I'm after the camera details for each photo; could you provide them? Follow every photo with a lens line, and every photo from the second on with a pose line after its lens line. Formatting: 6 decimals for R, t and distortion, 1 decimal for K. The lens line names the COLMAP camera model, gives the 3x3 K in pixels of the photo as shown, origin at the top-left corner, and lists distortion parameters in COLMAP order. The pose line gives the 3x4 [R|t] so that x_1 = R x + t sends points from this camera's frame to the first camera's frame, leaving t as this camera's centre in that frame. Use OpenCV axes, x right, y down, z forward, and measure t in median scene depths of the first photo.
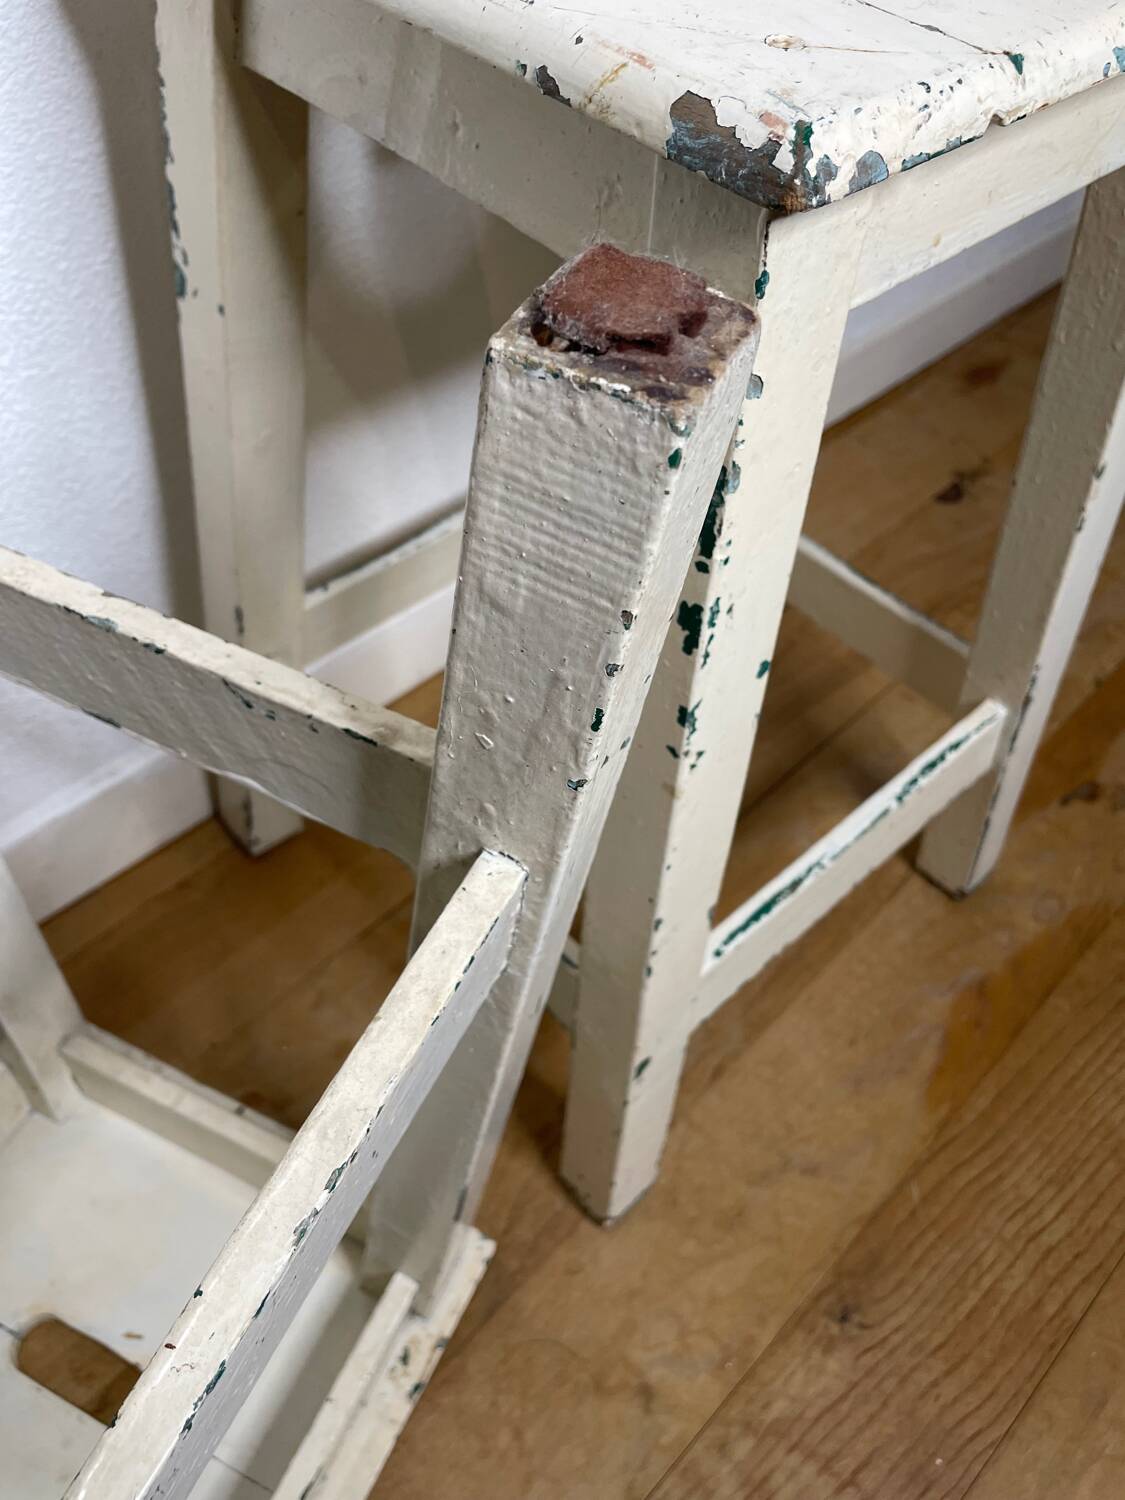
lens RADIAL K [[1155.8, 0, 577.3], [0, 1155.8, 762.6], [0, 0, 1]] dist [0.087857, -0.125179]
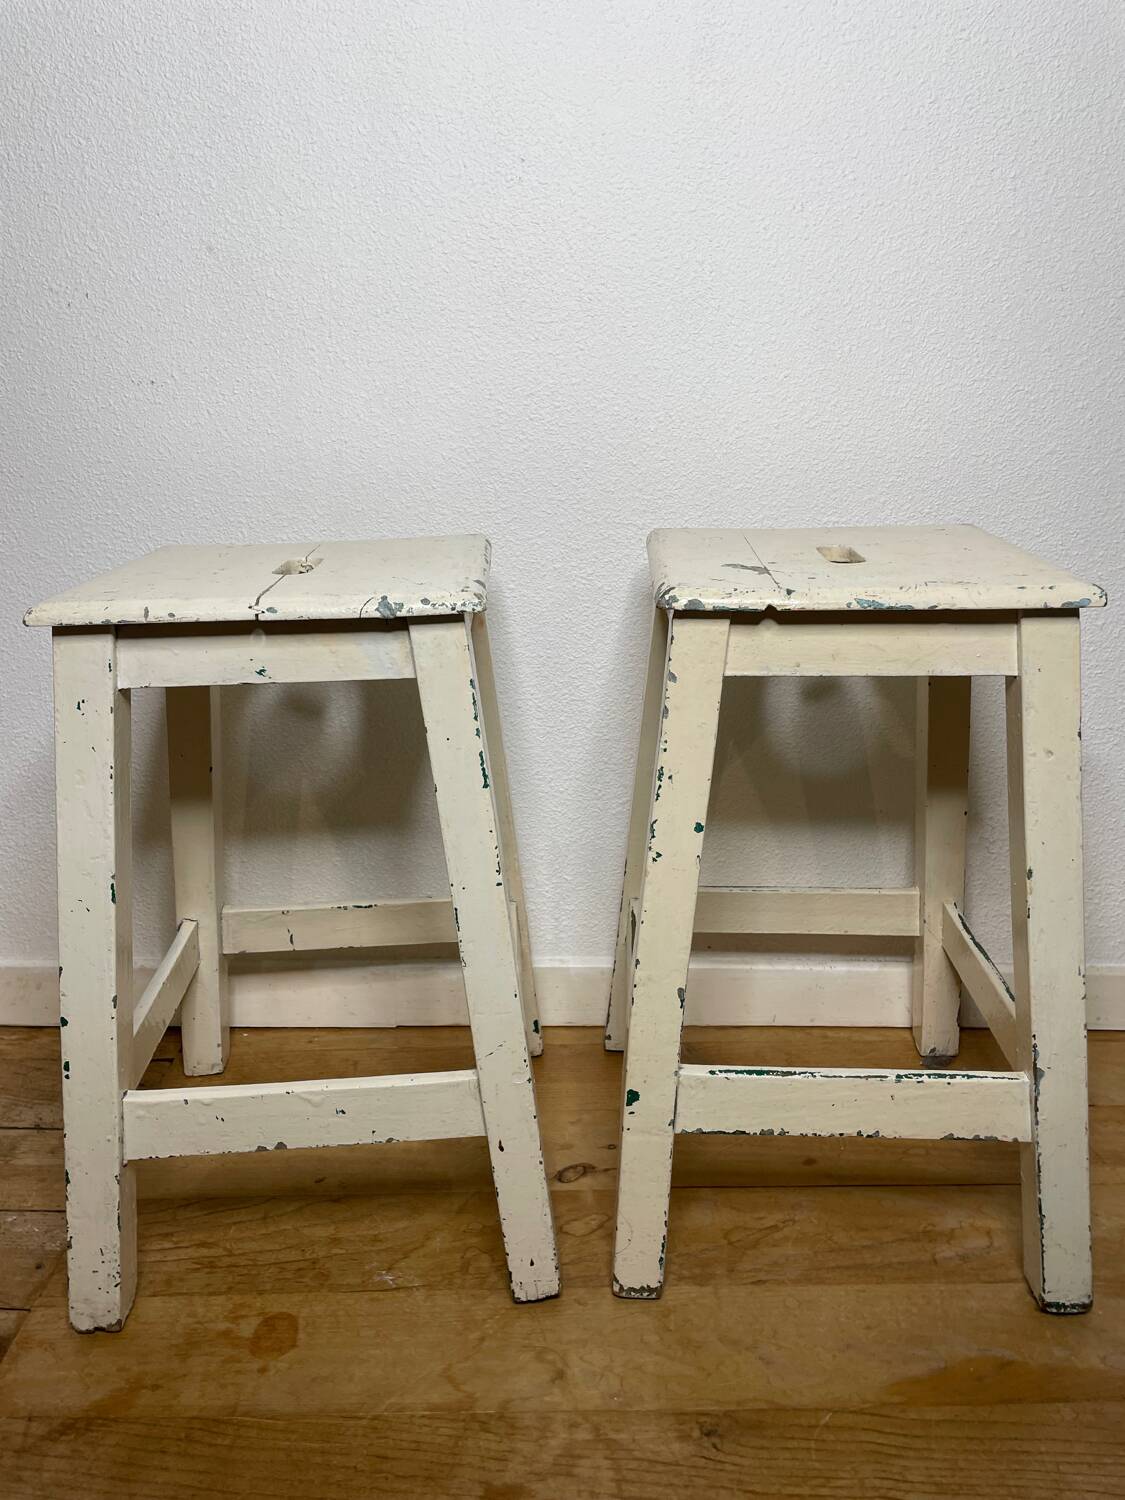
lens RADIAL K [[1155.8, 0, 561.9], [0, 1155.8, 734.2], [0, 0, 1]] dist [0.087857, -0.125179]
pose [[0.701347, 0.159260, -0.694801, 0.899465], [-0.523186, 0.777028, -0.350007, 0.416328], [0.484138, 0.608986, 0.628288, -0.359302]]
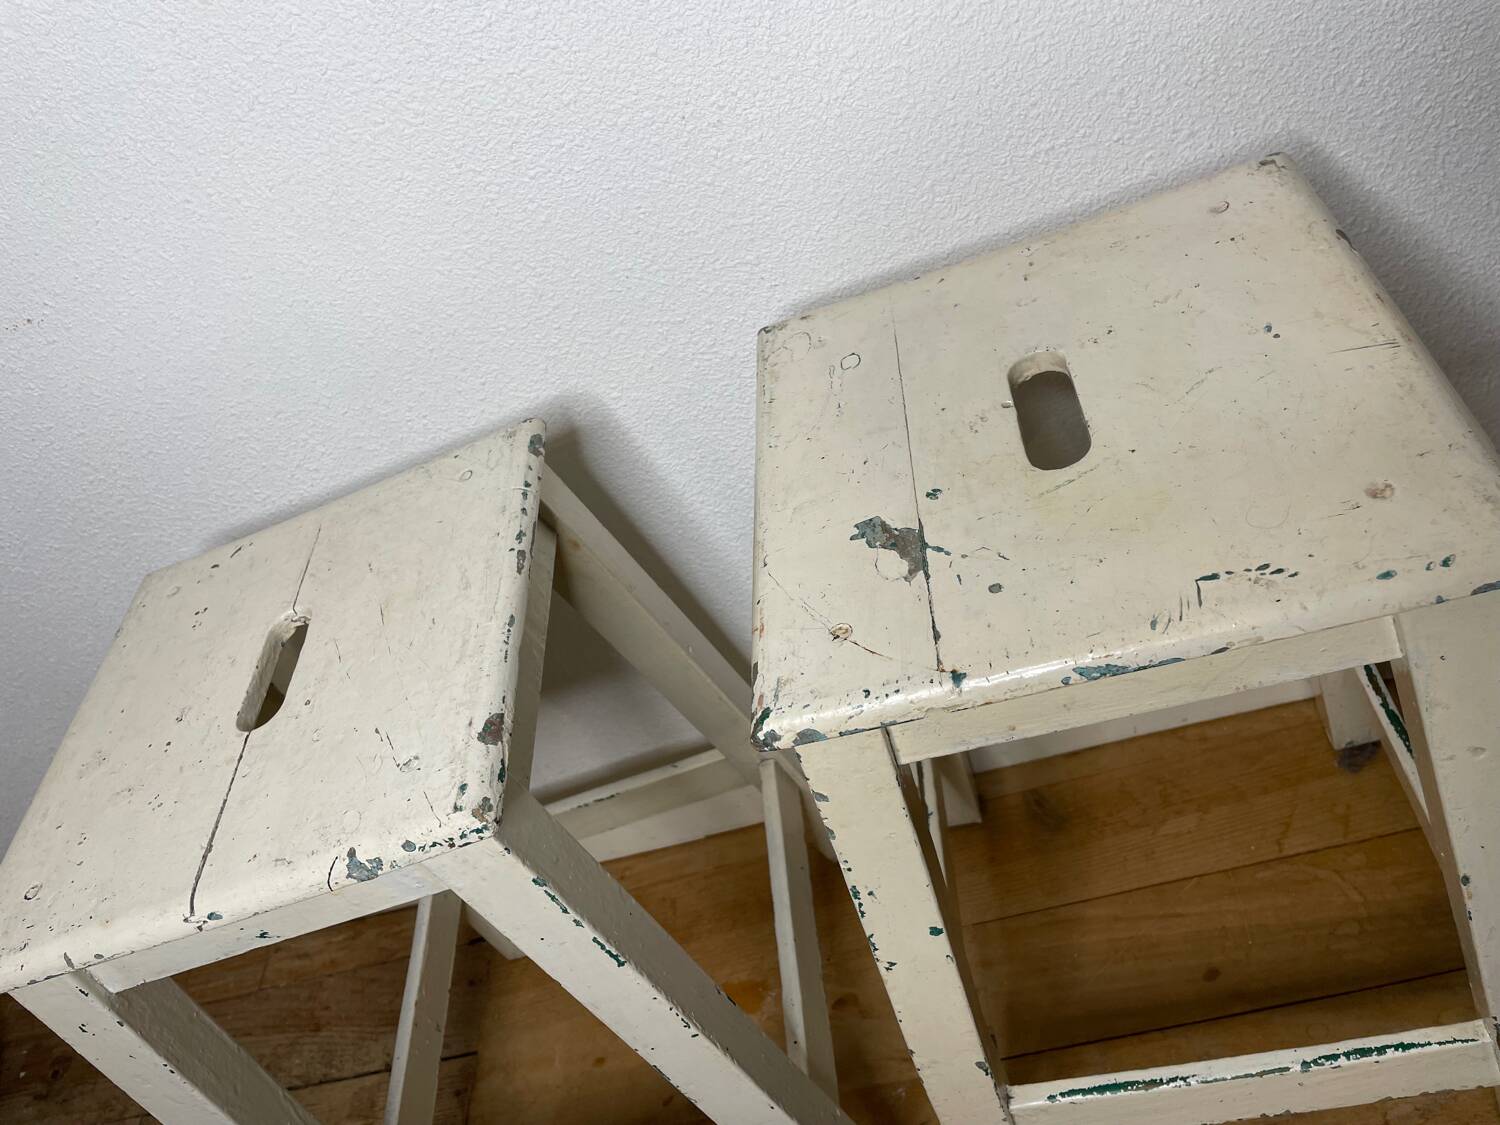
lens RADIAL K [[1155.8, 0, 743.3], [0, 1155.8, 548.4], [0, 0, 1]] dist [0.087857, -0.125179]
pose [[0.646827, 0.240987, -0.723561, 0.588856], [-0.245435, 0.964066, 0.101682, -0.392929], [0.722064, 0.111817, 0.682730, -0.139704]]
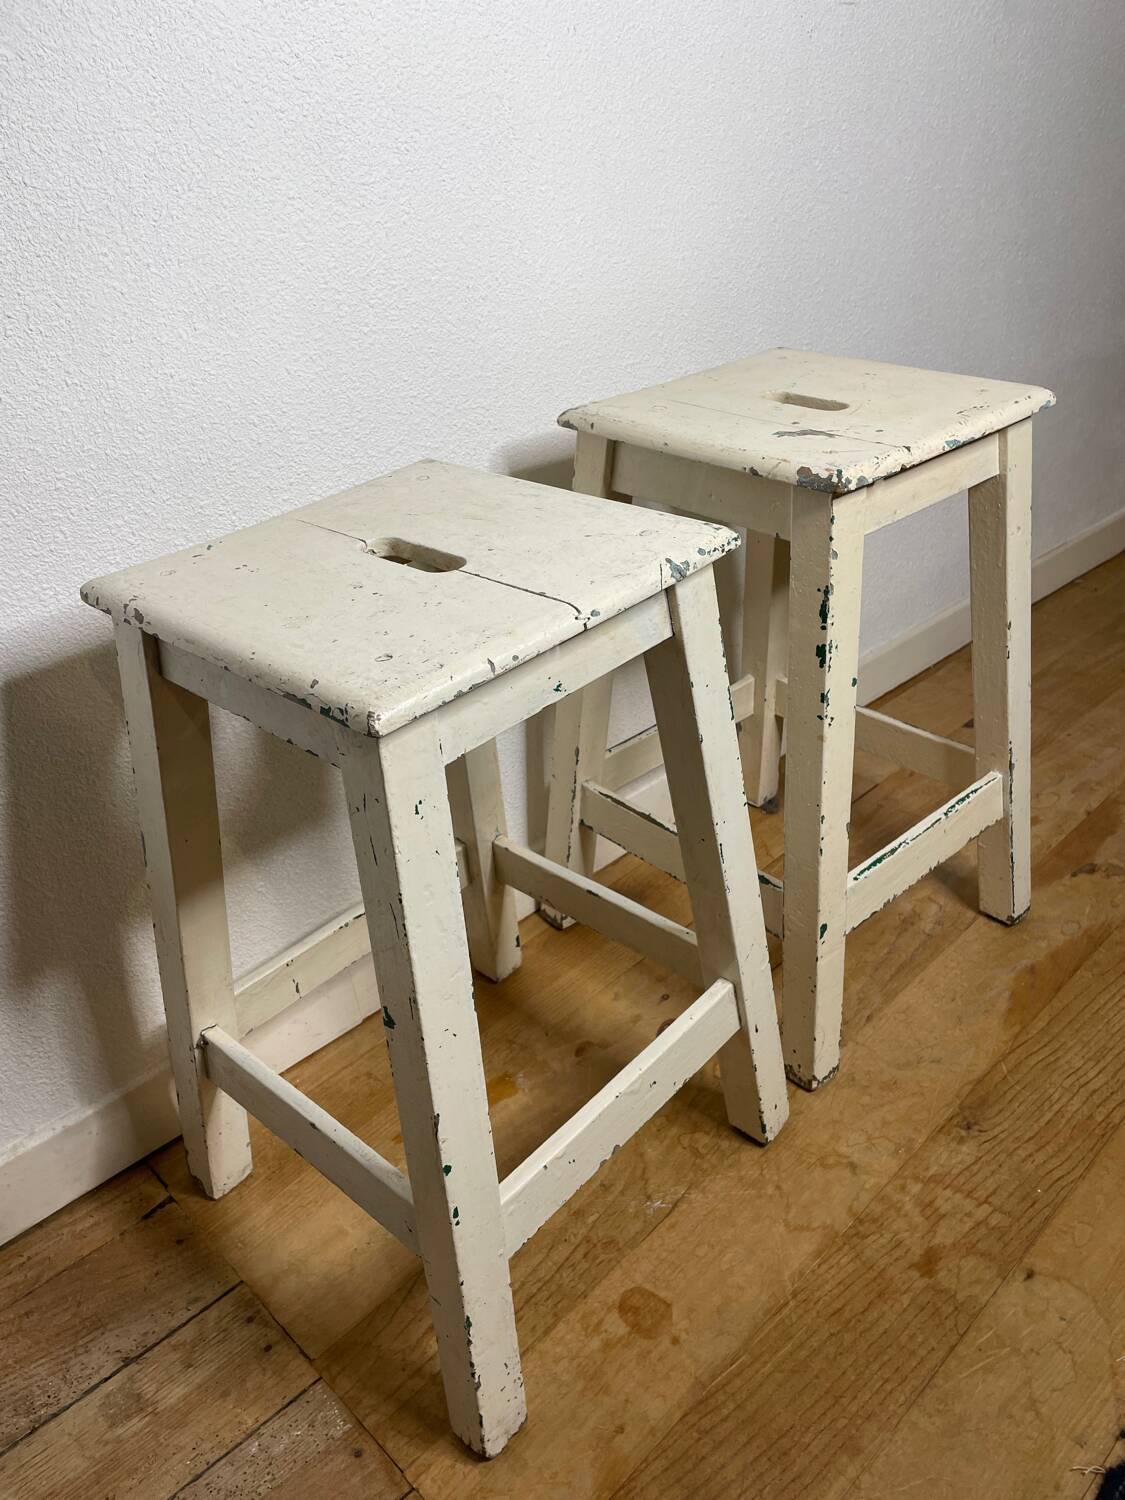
lens RADIAL K [[1155.8, 0, 589.6], [0, 1155.8, 761.9], [0, 0, 1]] dist [0.087857, -0.125179]
pose [[0.994257, -0.091083, -0.056185, -0.160549], [0.066242, 0.936132, -0.345352, 0.531071], [0.084052, 0.339647, 0.936790, -0.751127]]
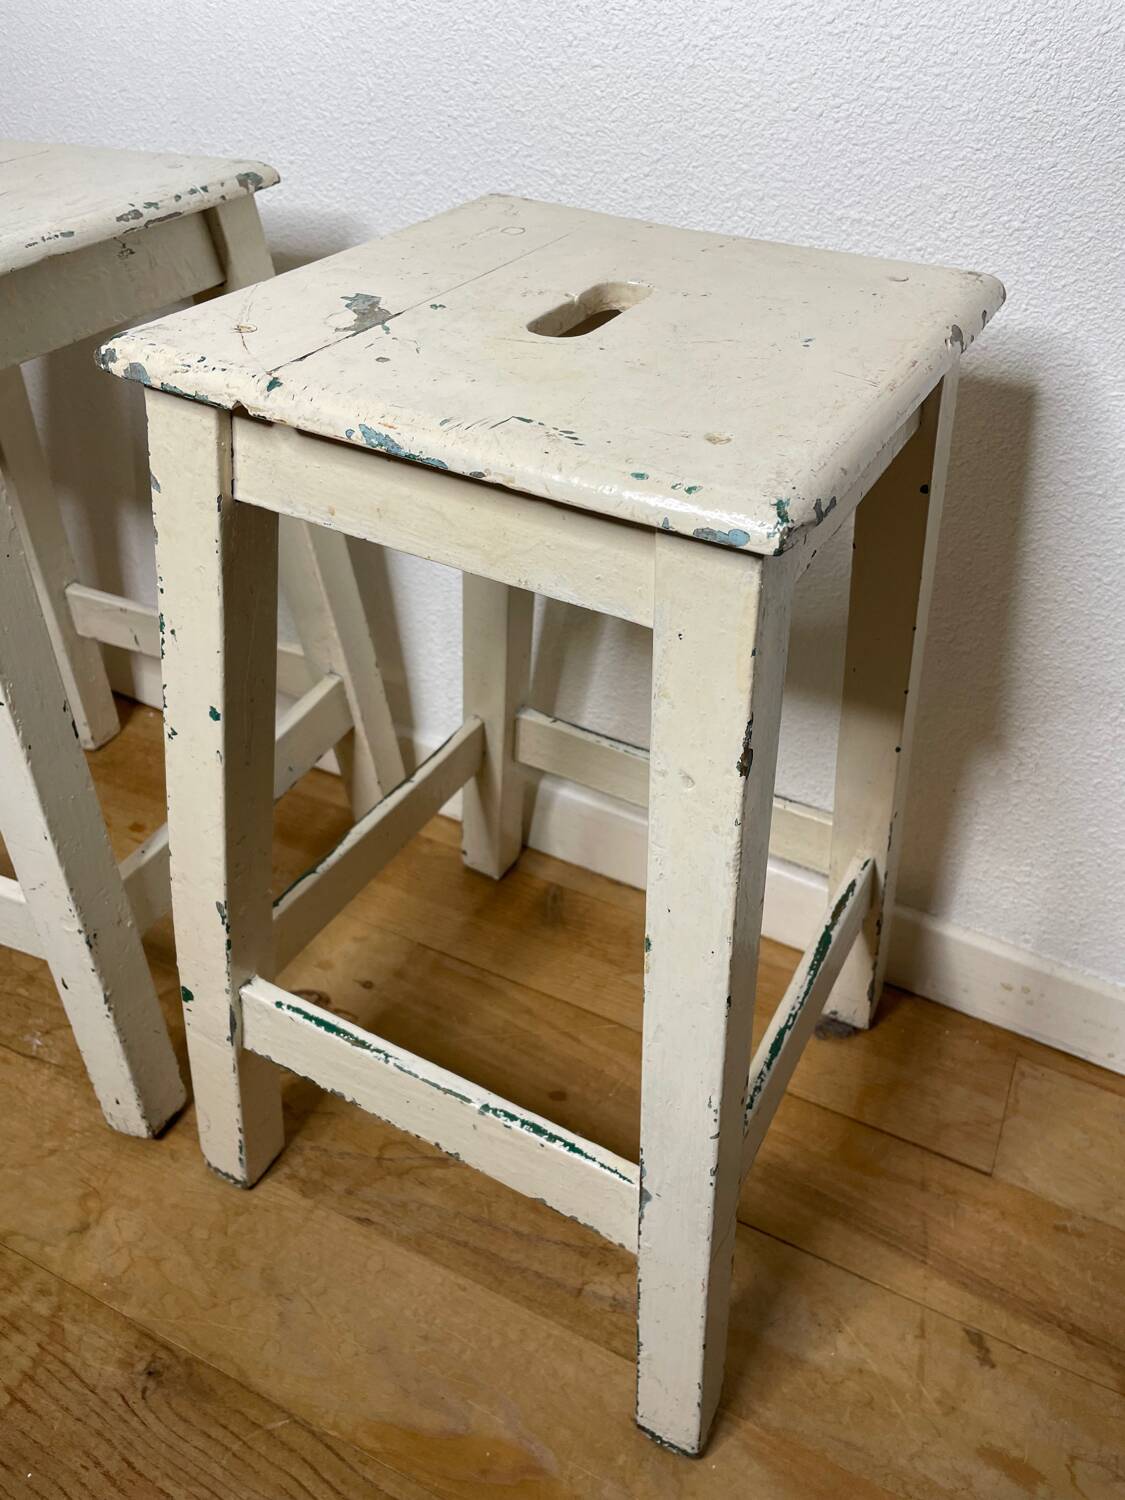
lens RADIAL K [[1155.8, 0, 568.0], [0, 1155.8, 754.7], [0, 0, 1]] dist [0.087857, -0.125179]
pose [[0.317465, 0.550059, -0.772432, 0.895764], [-0.746784, 0.647031, 0.153835, -0.370858], [0.584405, 0.528003, 0.616185, 0.245304]]
